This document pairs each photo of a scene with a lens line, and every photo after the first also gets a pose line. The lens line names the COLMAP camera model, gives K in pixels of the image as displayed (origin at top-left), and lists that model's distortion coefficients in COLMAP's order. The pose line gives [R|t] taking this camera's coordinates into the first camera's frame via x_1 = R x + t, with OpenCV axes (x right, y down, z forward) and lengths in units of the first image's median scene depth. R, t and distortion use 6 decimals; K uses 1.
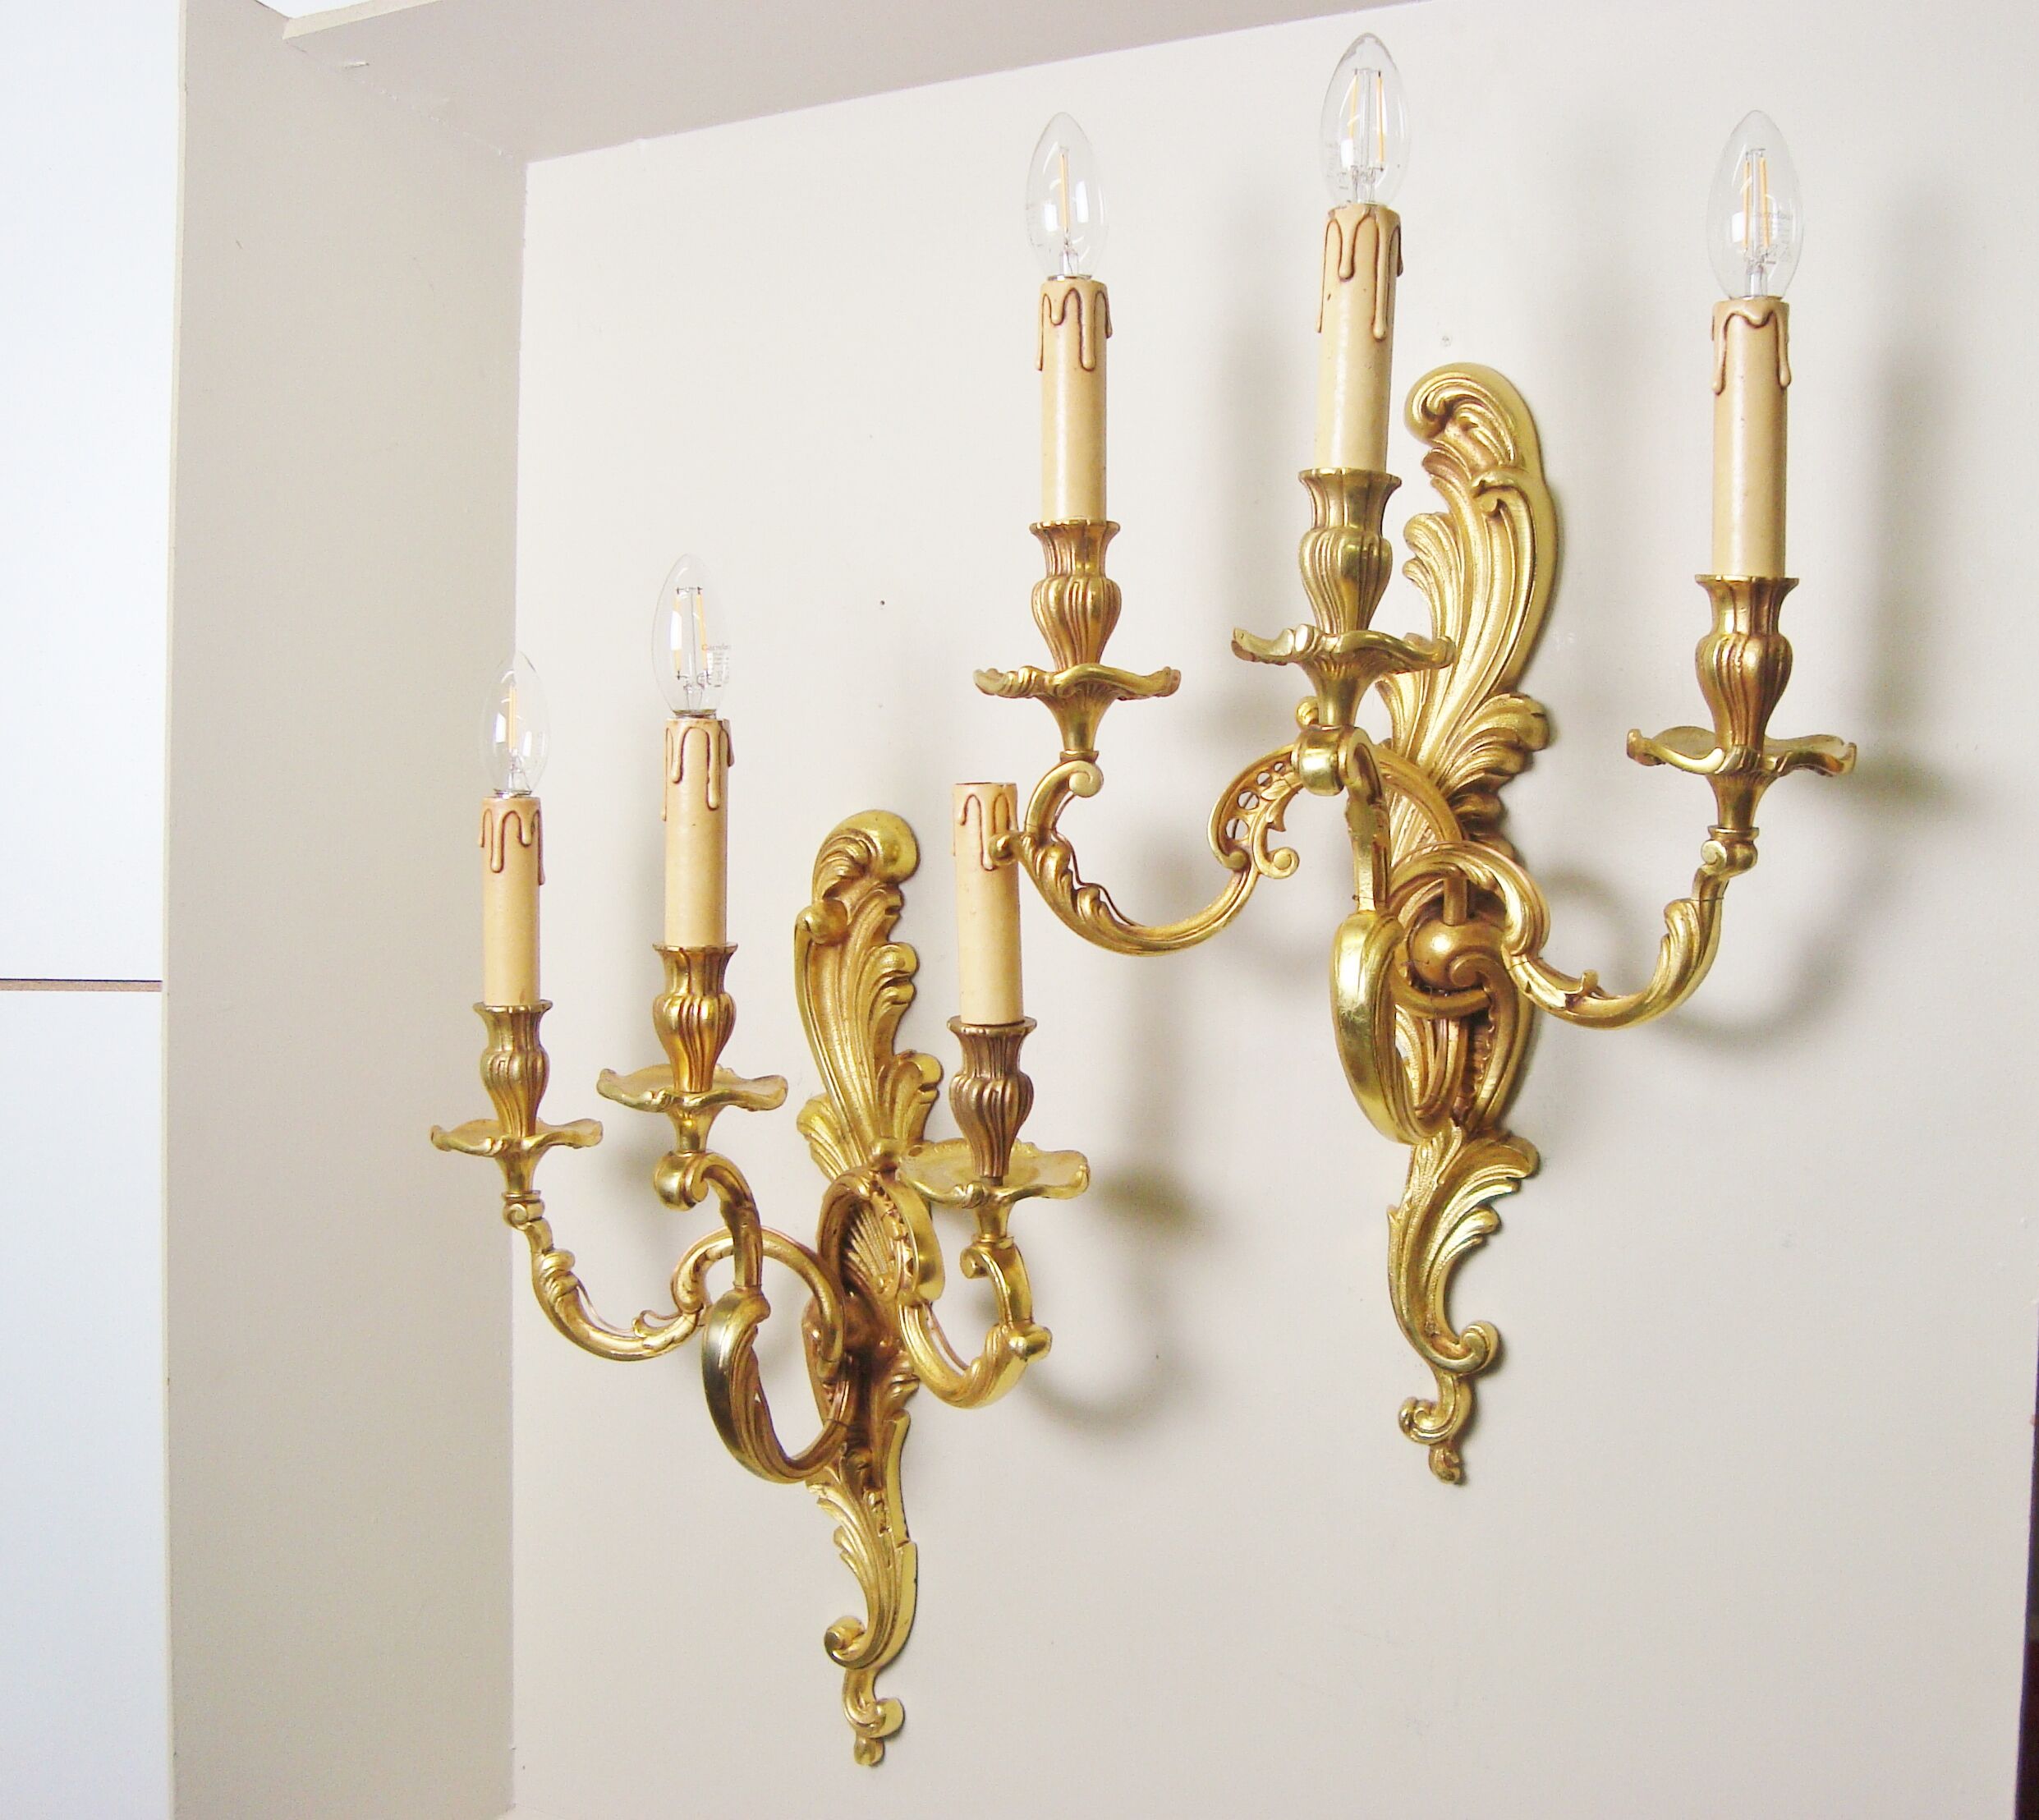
lens RADIAL K [[2425.9, 0, 1132.8], [0, 2425.9, 912.6], [0, 0, 1]] dist [-0.184297, -0.014926]
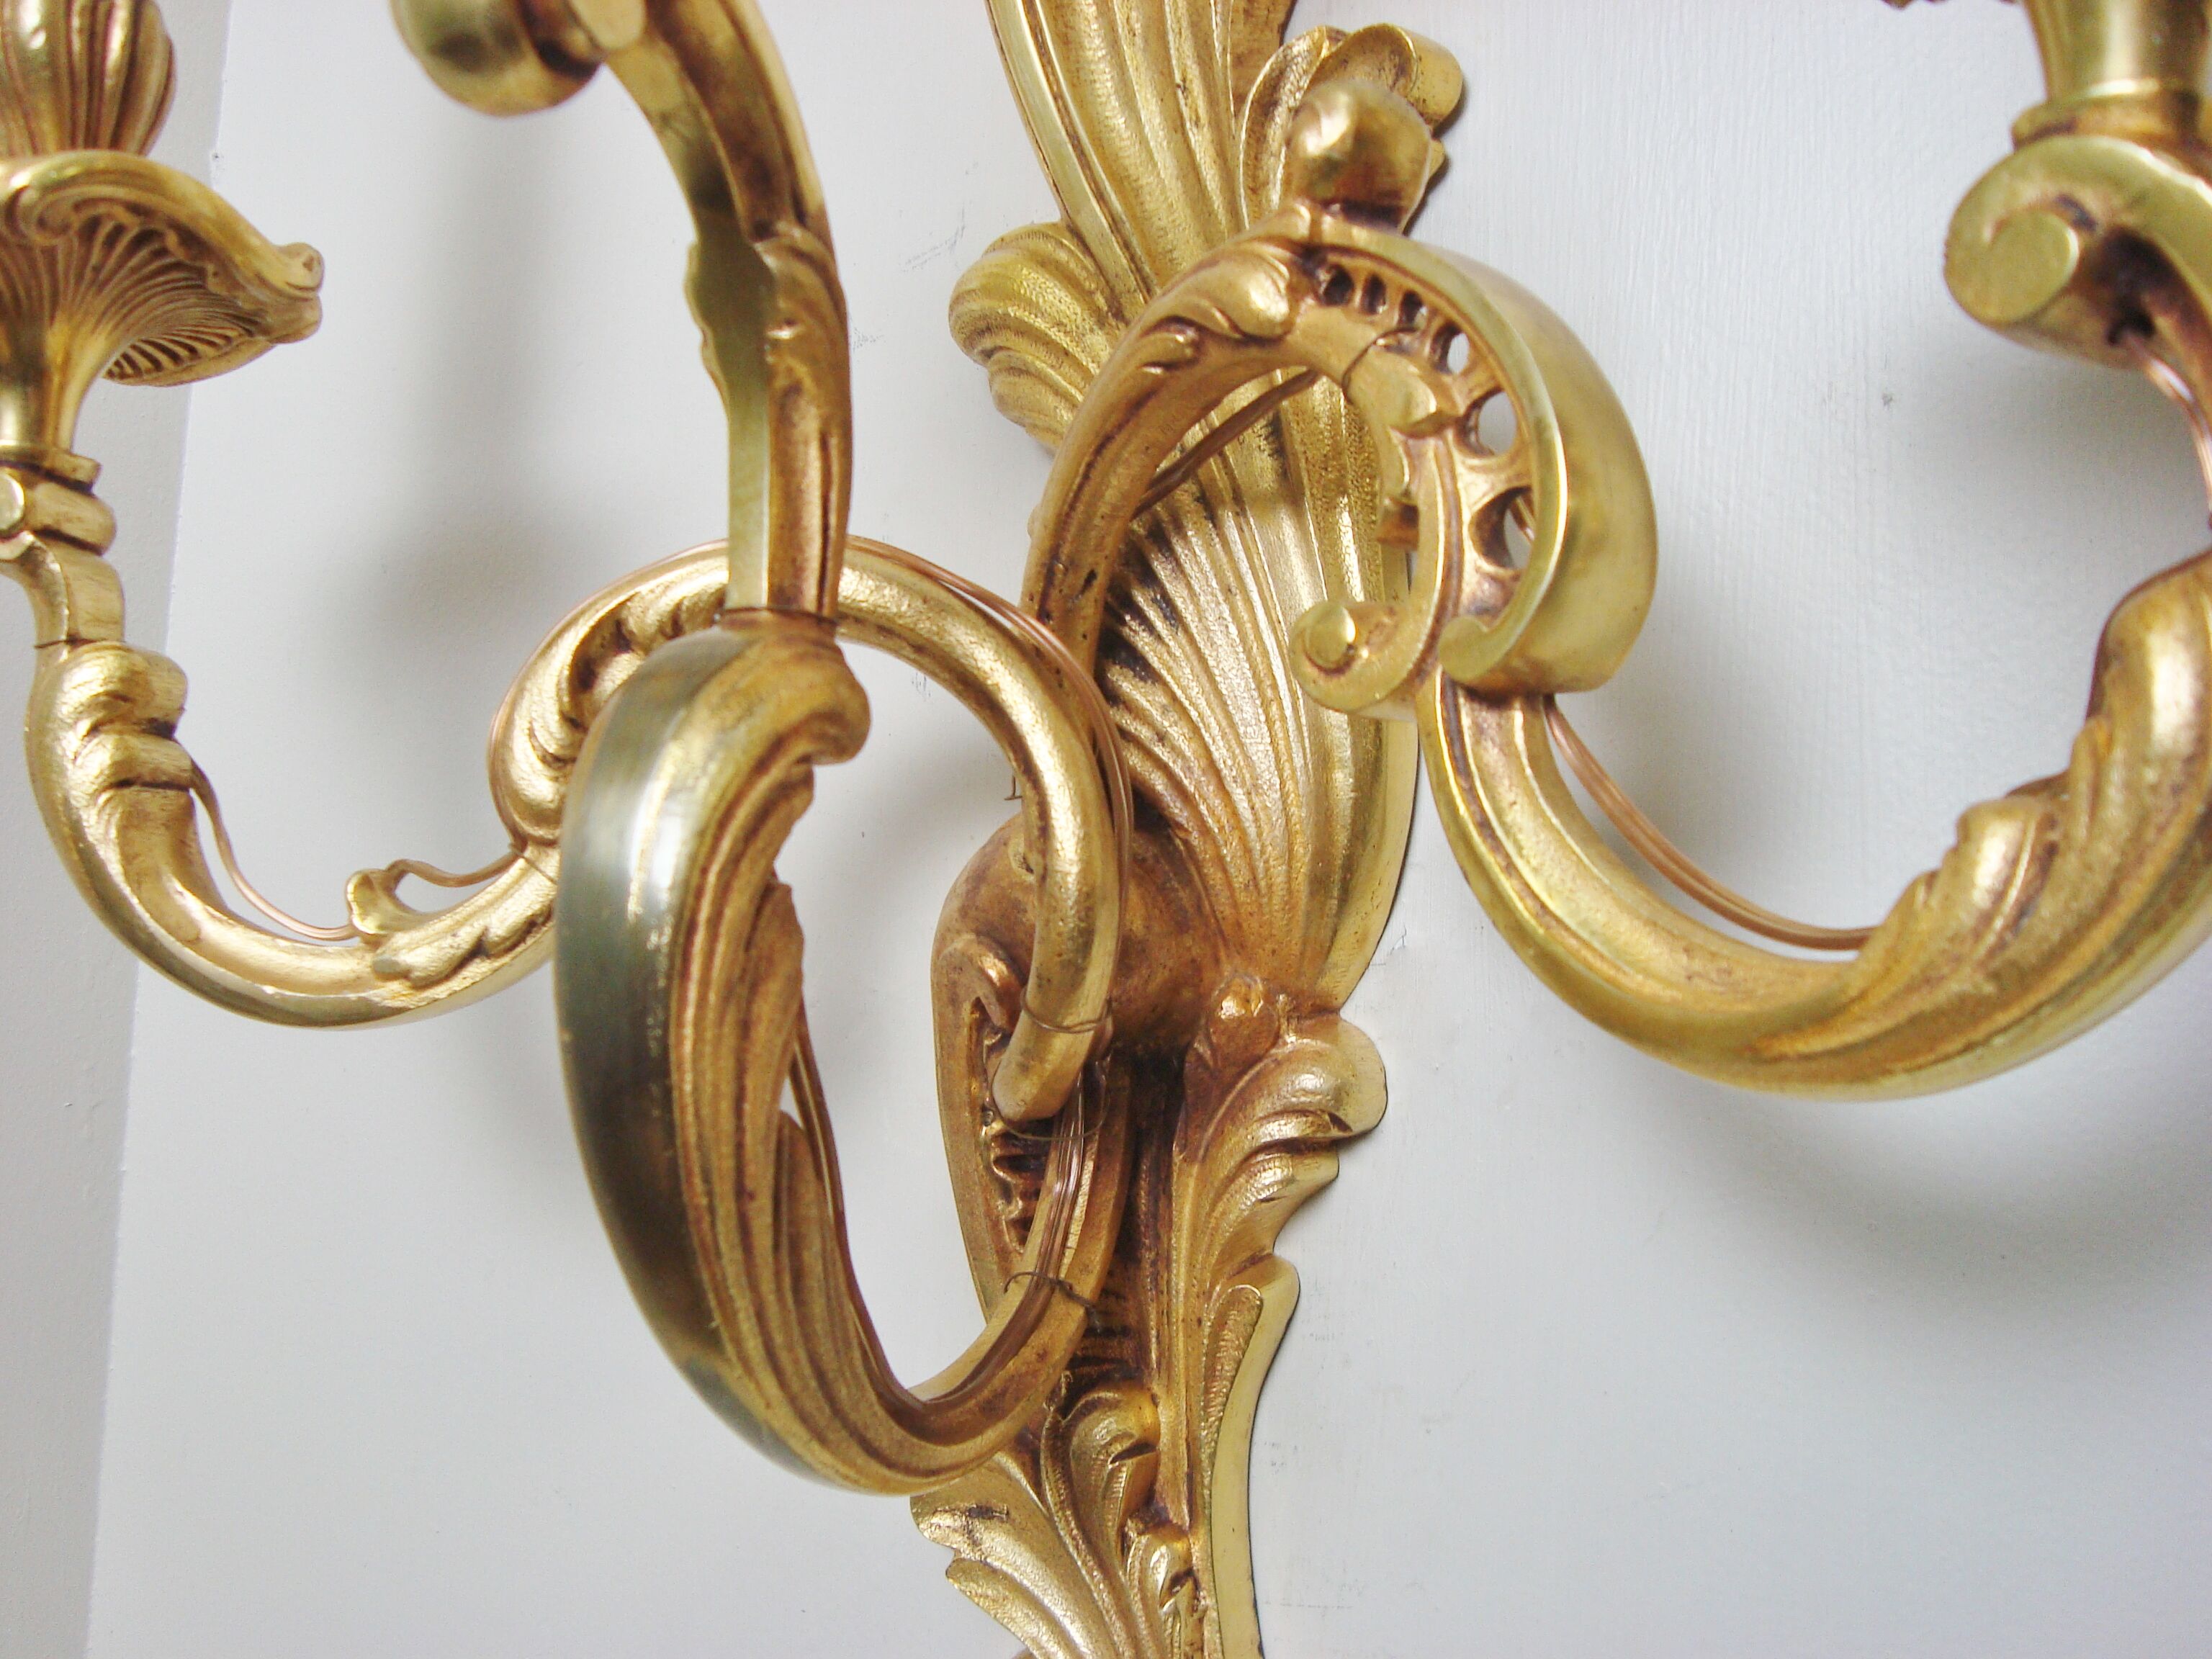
lens RADIAL K [[2130.2, 0, 1099.2], [0, 2130.2, 836.4], [0, 0, 1]] dist [-0.218074, 0.211445]
pose [[0.999212, 0.039529, 0.003562, -0.138474], [-0.038969, 0.994144, -0.100793, 0.211799], [-0.007525, 0.100575, 0.994901, 0.858076]]
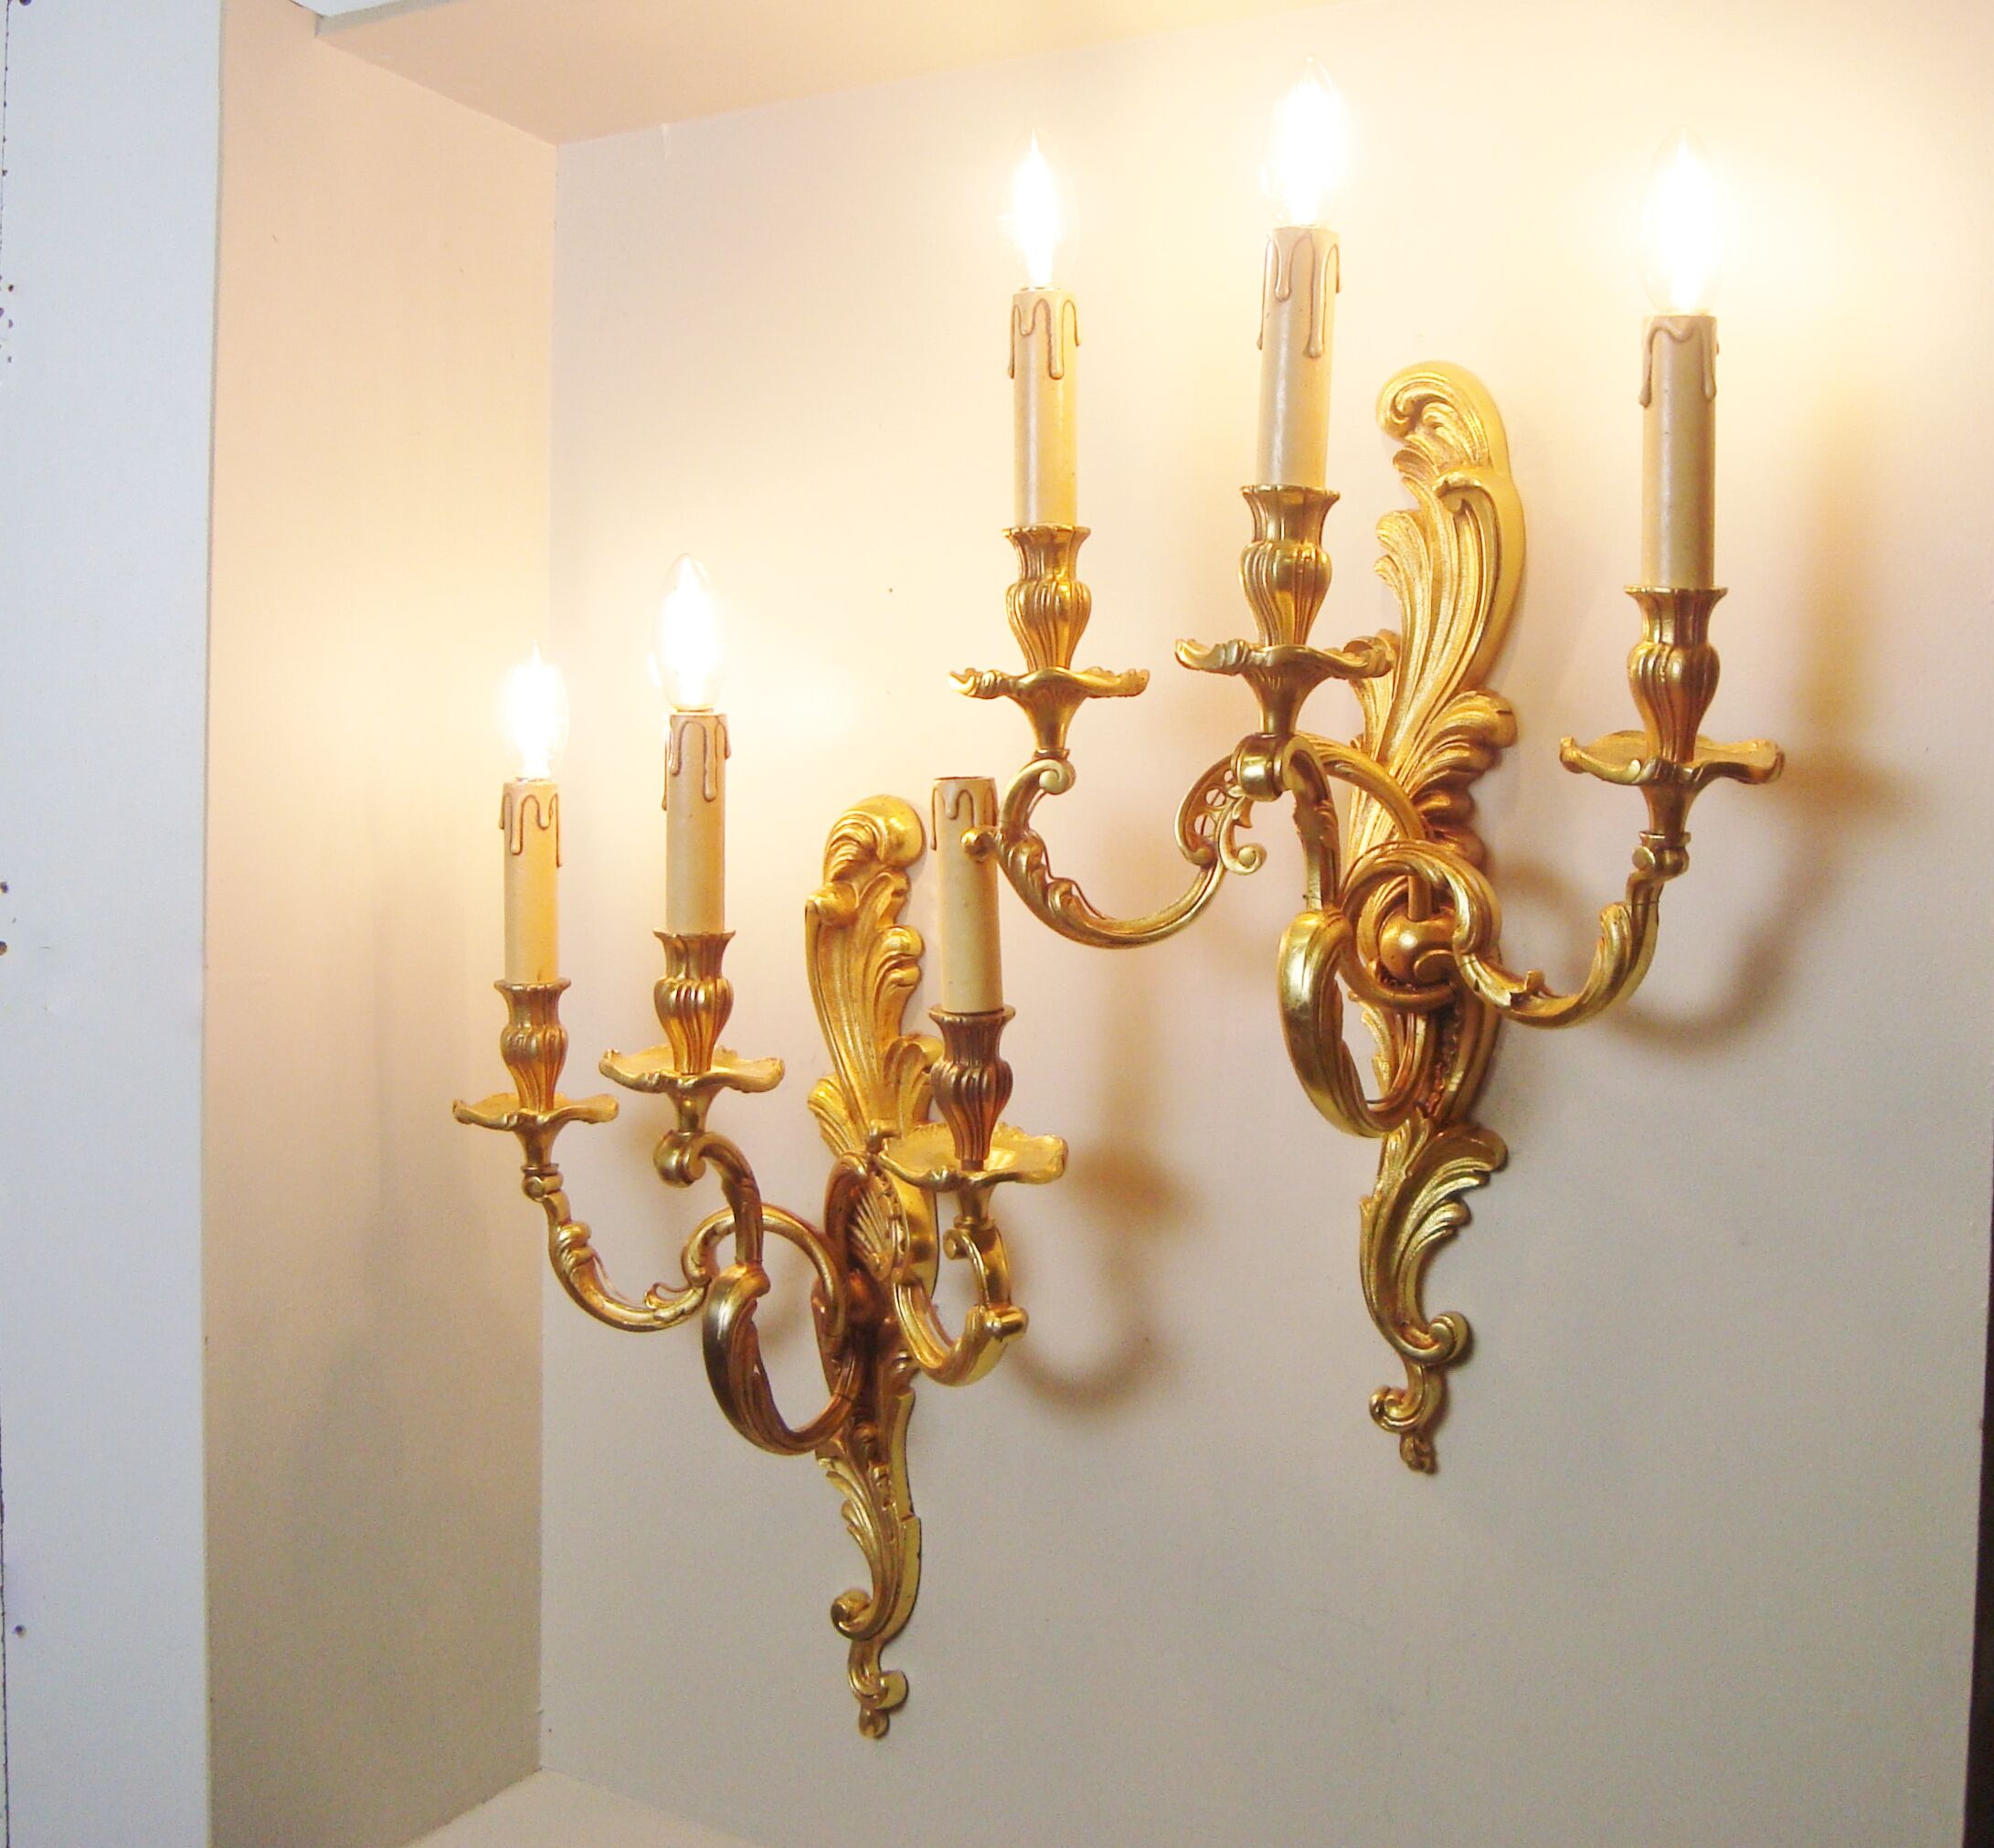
lens RADIAL K [[2701.6, 0, 997.8], [0, 2701.6, 830.5], [0, 0, 1]] dist [-0.196672, 0.011578]
pose [[0.991802, 0.002820, -0.127753, 0.098622], [-0.003093, 0.999993, -0.001938, -0.028926], [0.127747, 0.002317, 0.991804, -0.133187]]
